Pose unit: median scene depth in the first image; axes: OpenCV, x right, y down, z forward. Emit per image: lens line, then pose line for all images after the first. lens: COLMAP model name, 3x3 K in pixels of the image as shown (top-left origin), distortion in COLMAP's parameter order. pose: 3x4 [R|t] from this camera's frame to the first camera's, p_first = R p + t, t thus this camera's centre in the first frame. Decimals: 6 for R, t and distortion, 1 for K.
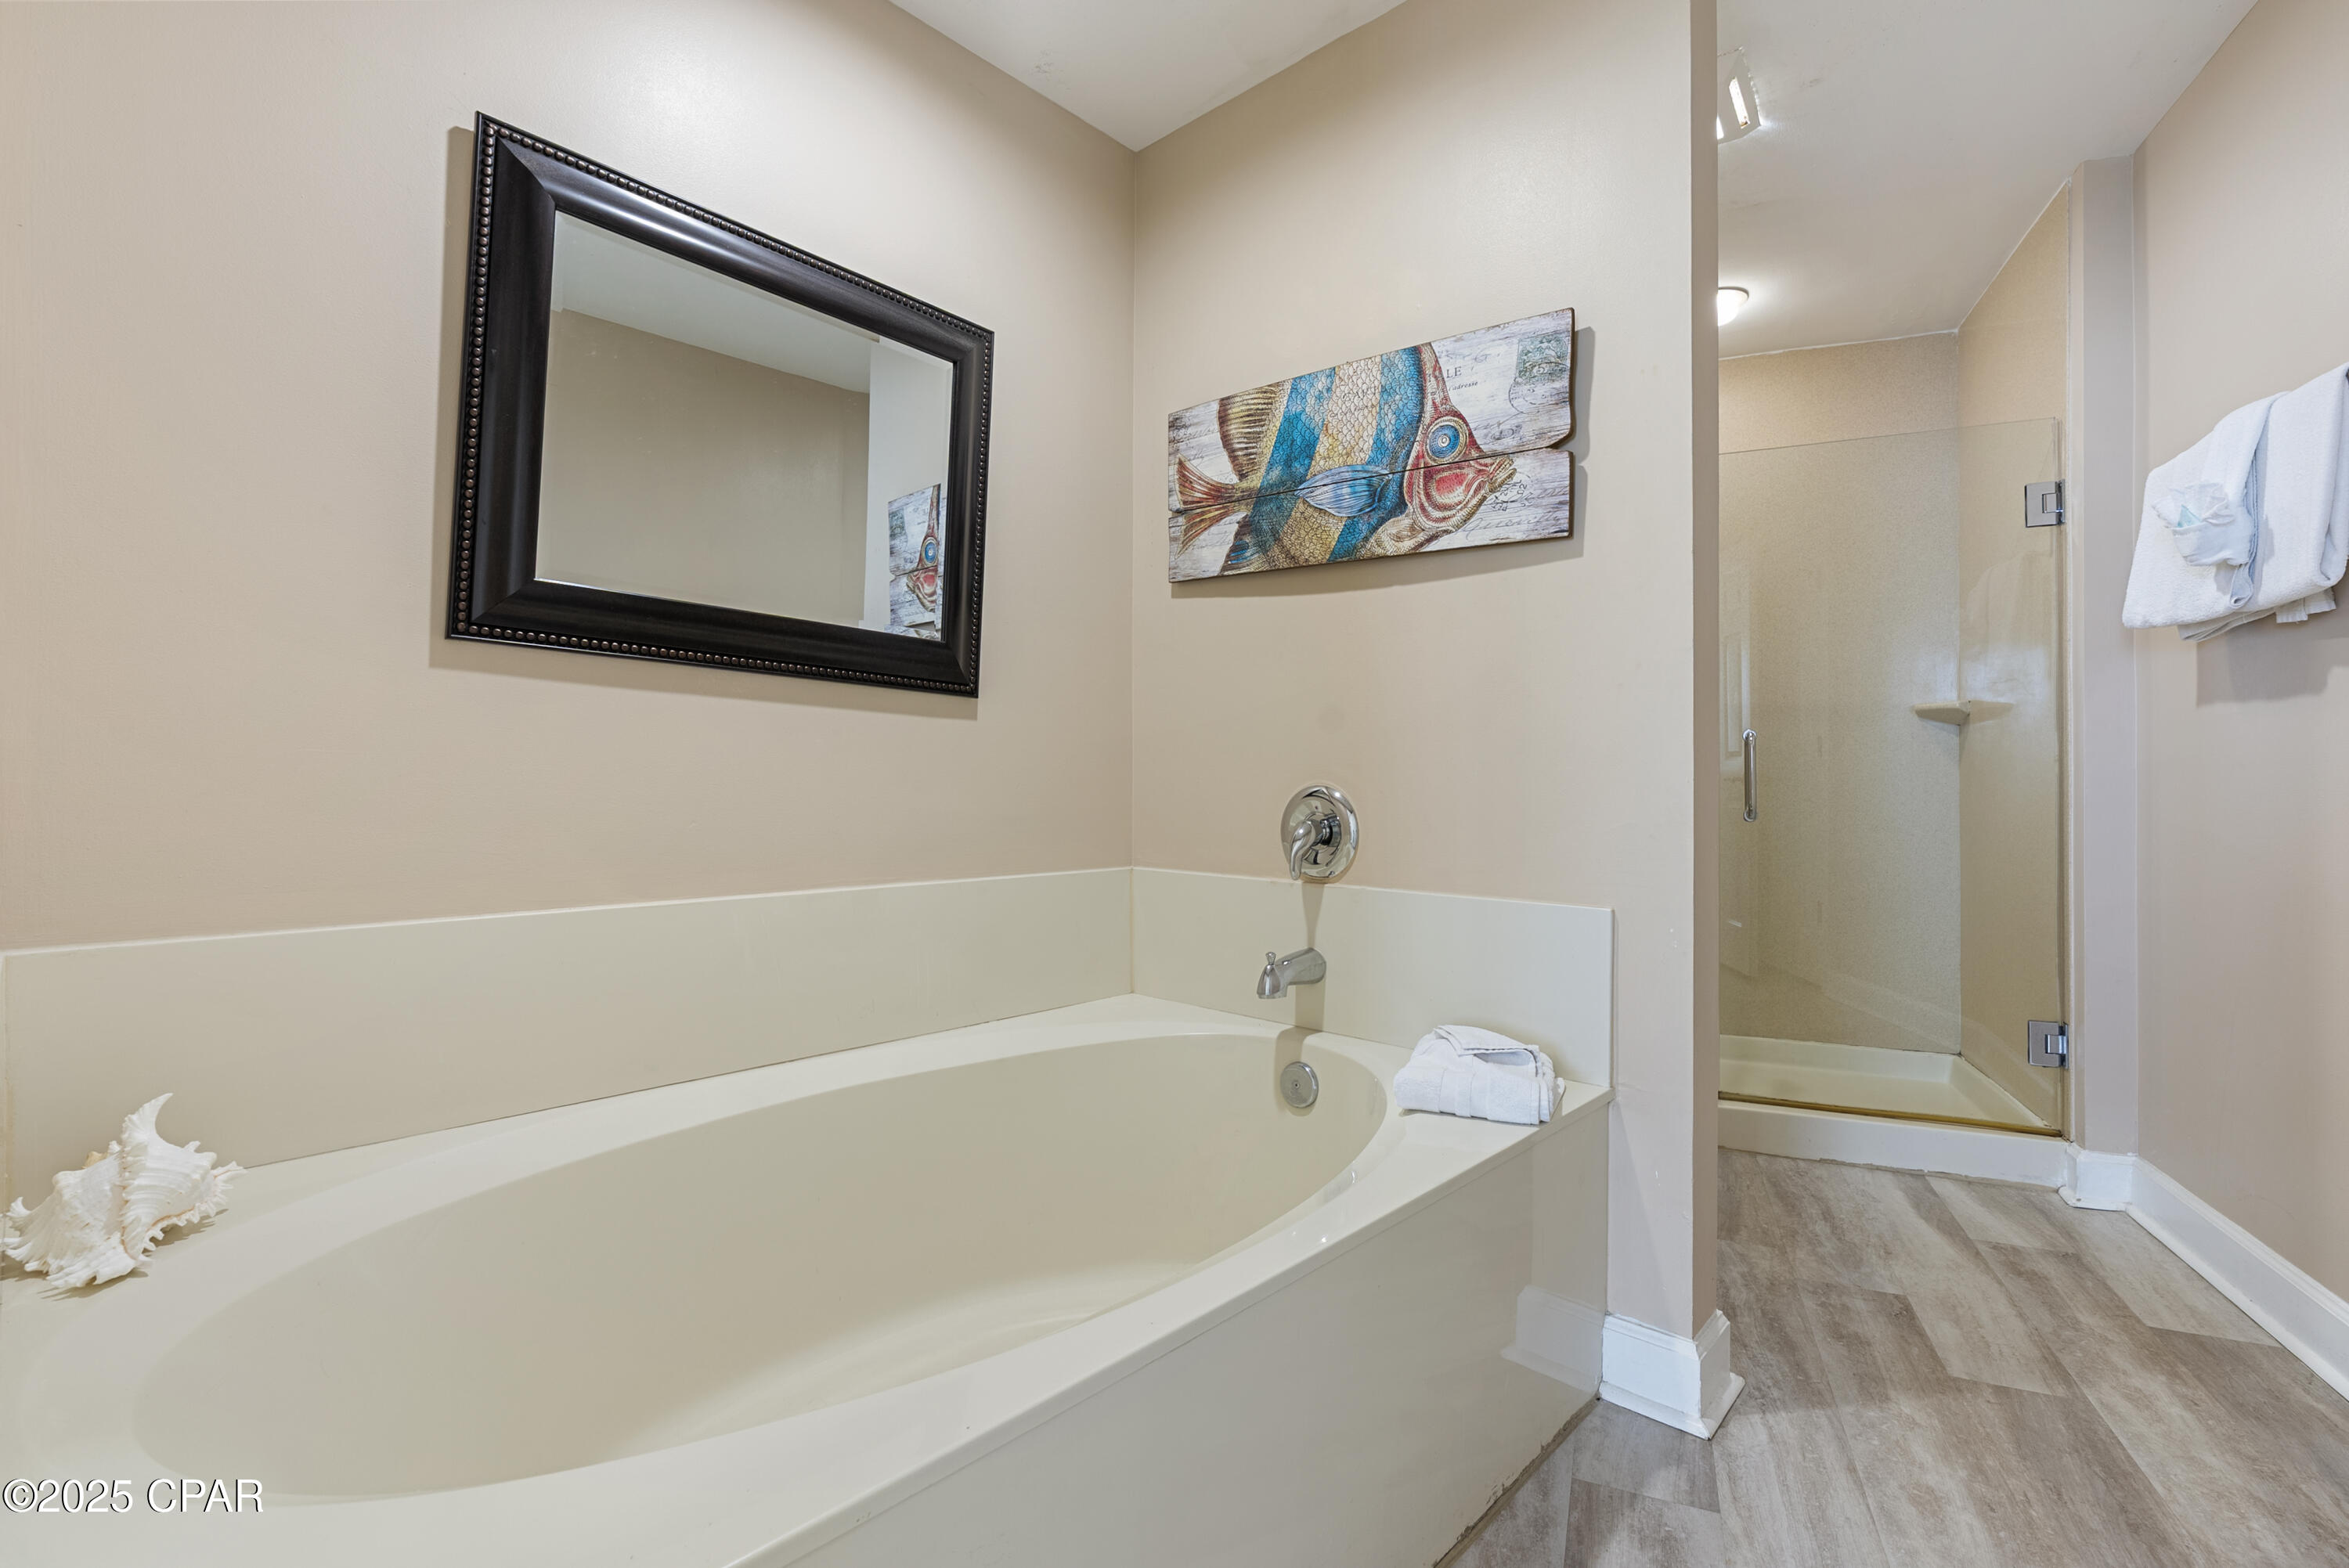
lens RADIAL K [[1071.8, 0, 1169.5], [0, 1071.8, 791.7], [0, 0, 1]] dist [-0.012376, 0.004818]
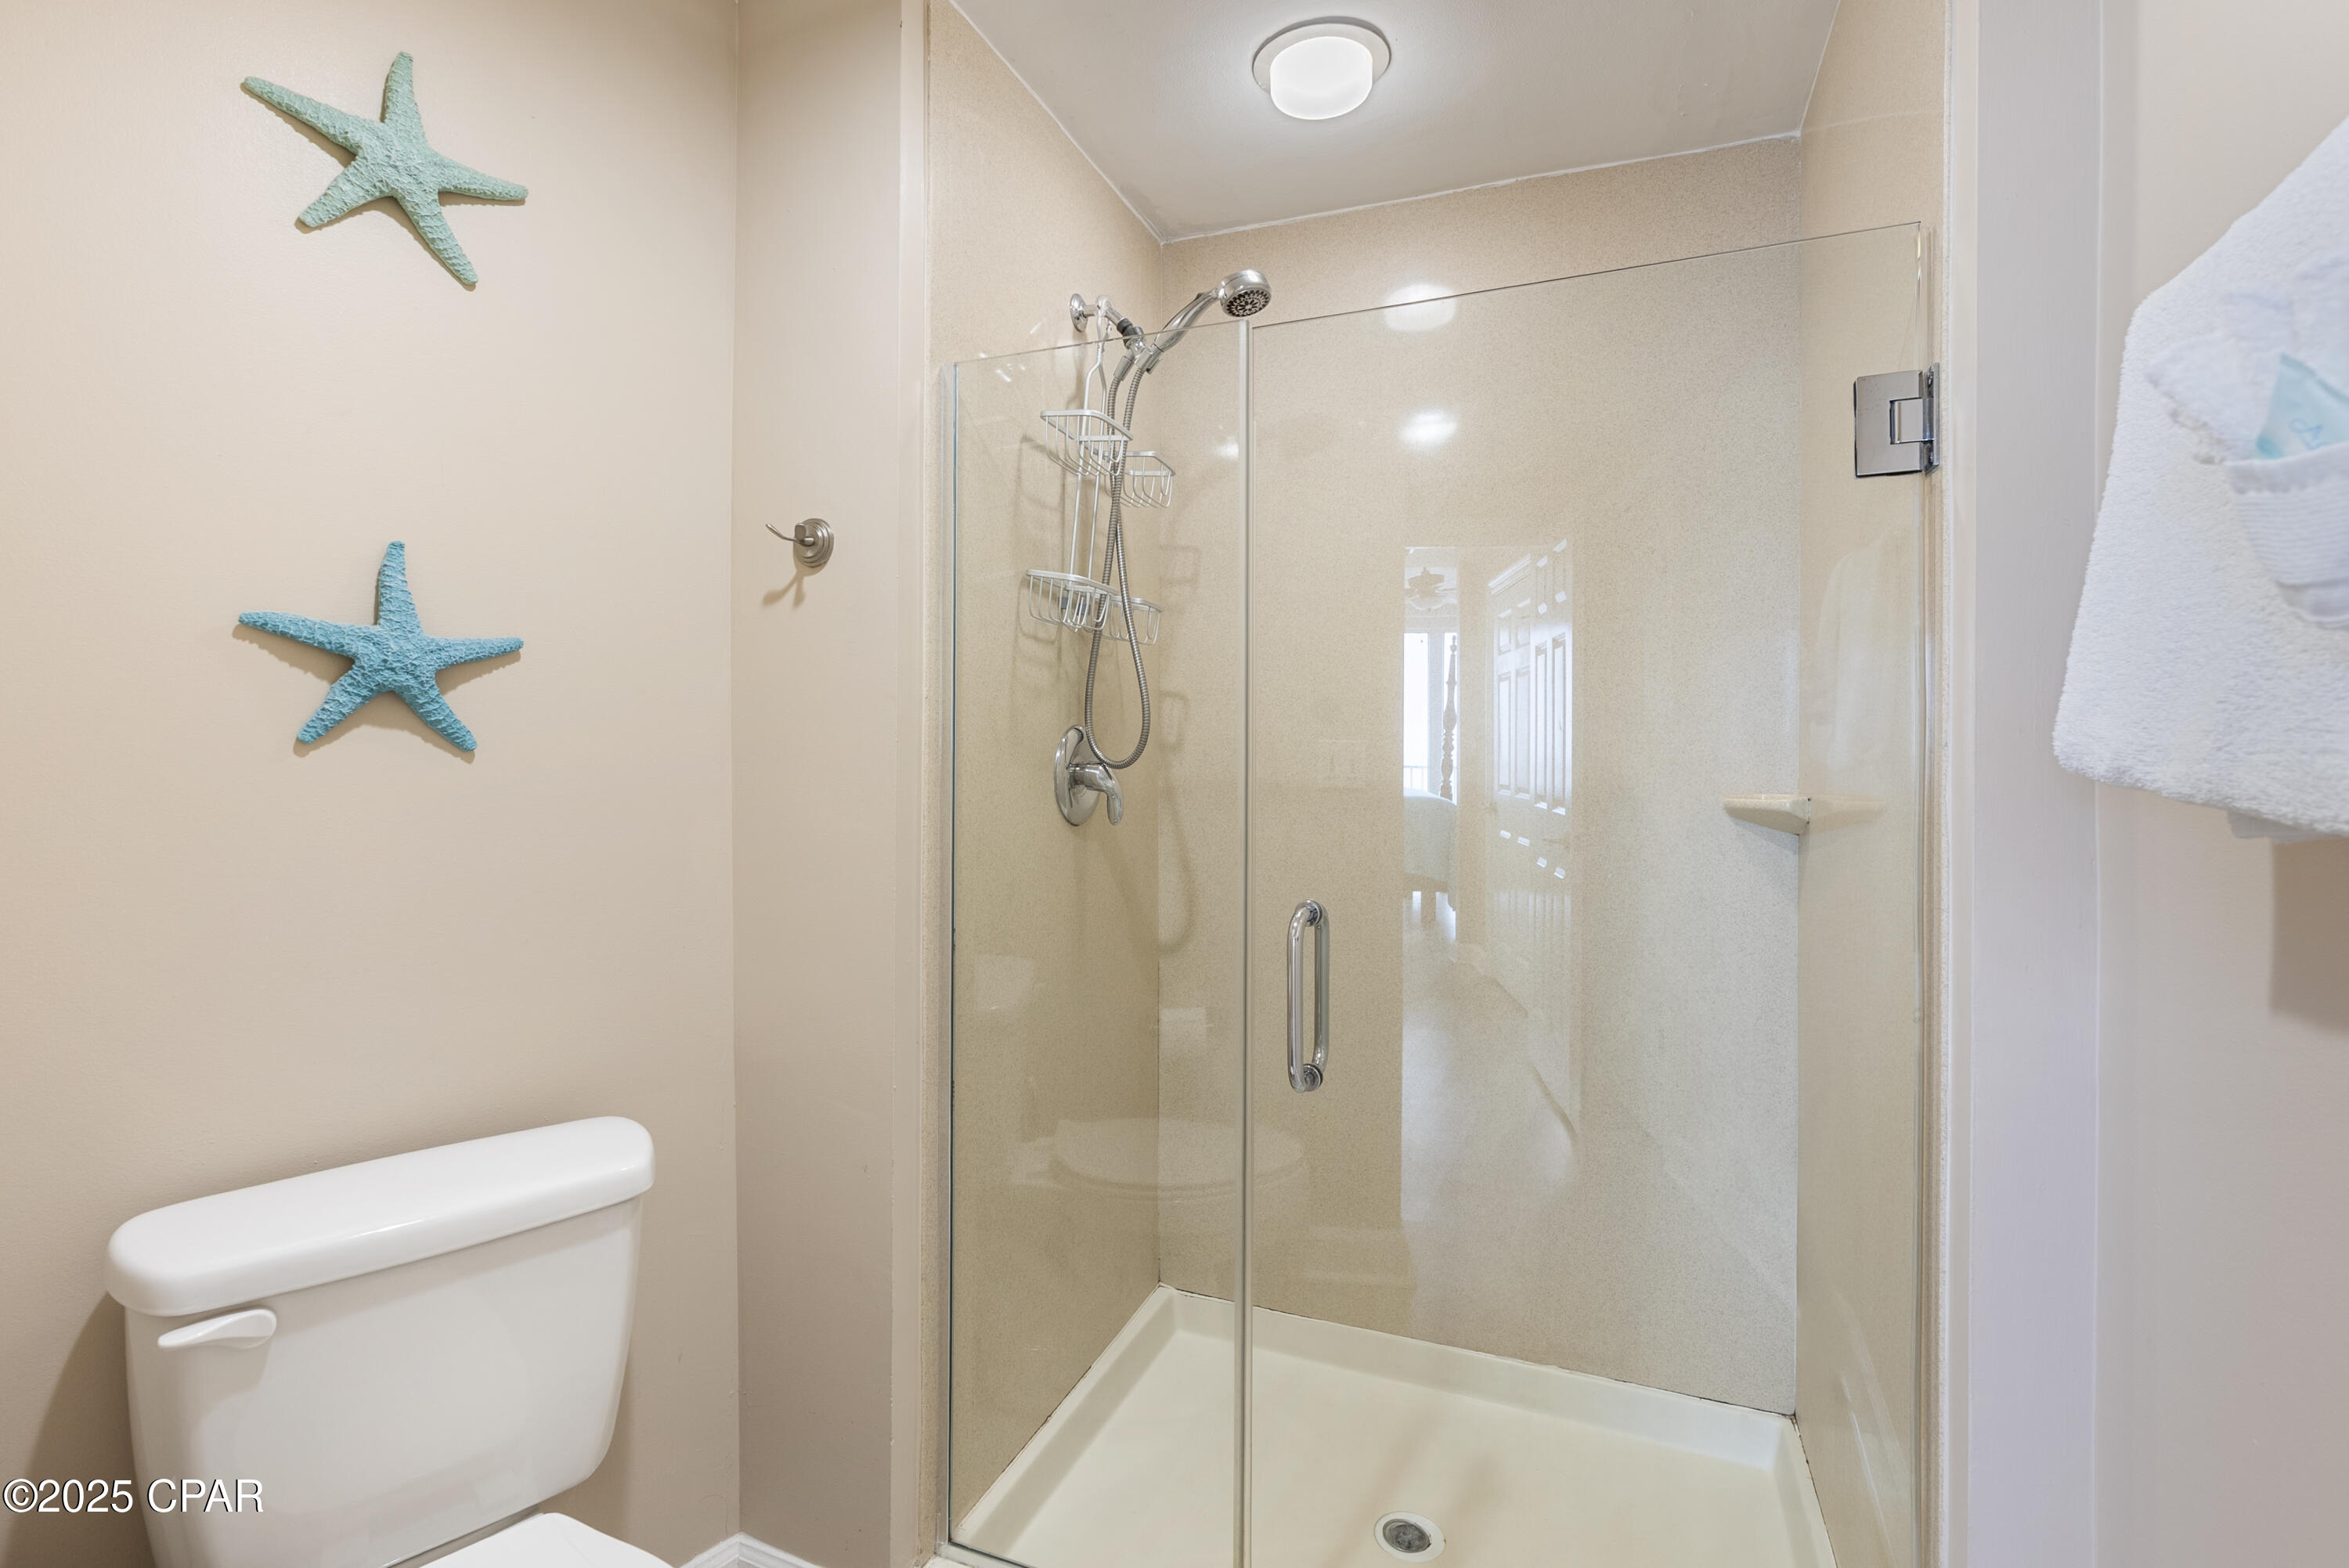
lens RADIAL K [[1071.8, 0, 1177.3], [0, 1071.8, 773.1], [0, 0, 1]] dist [-0.012376, 0.004818]
pose [[0.999889, -0.004989, 0.014027, 0.725526], [0.004784, 0.999882, 0.014584, -0.188513], [-0.014098, -0.014515, 0.999795, 0.789308]]
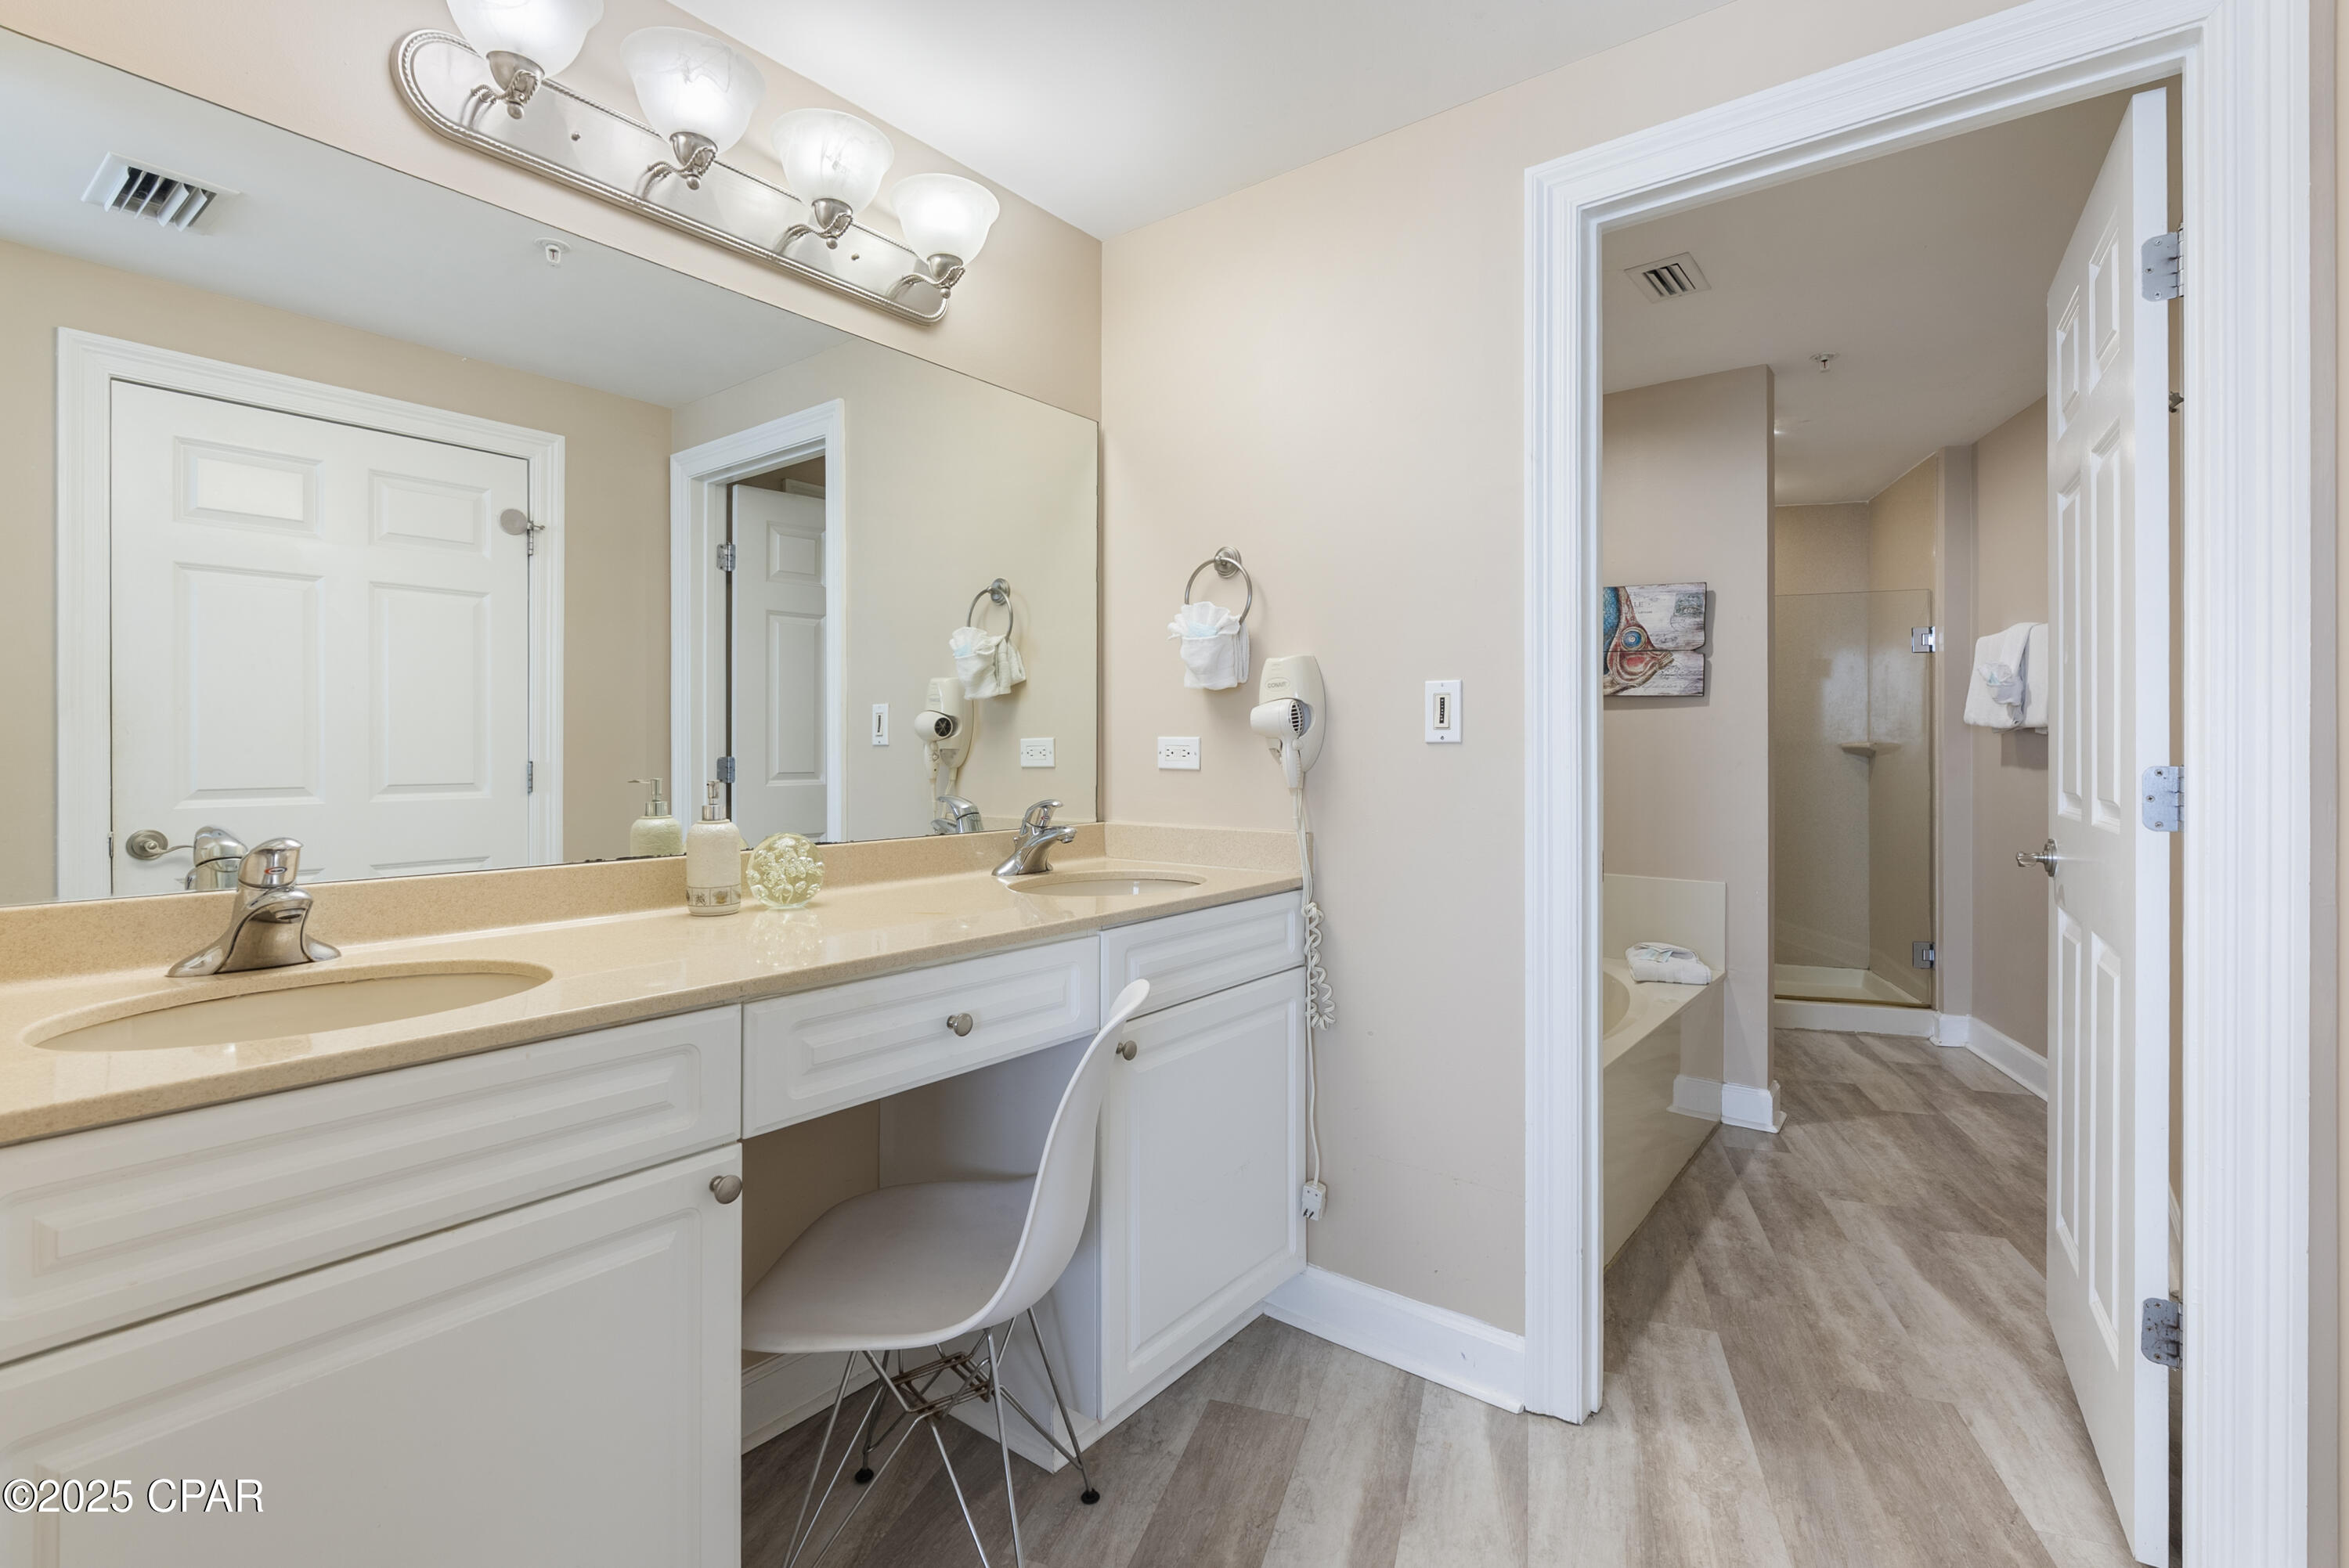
lens RADIAL K [[1071.8, 0, 1181.3], [0, 1071.8, 777.1], [0, 0, 1]] dist [-0.012376, 0.004818]
pose [[0.995954, -0.008332, 0.089474, -0.719958], [0.007024, 0.999864, 0.014922, -0.116531], [-0.089586, -0.014233, 0.995877, -0.834430]]
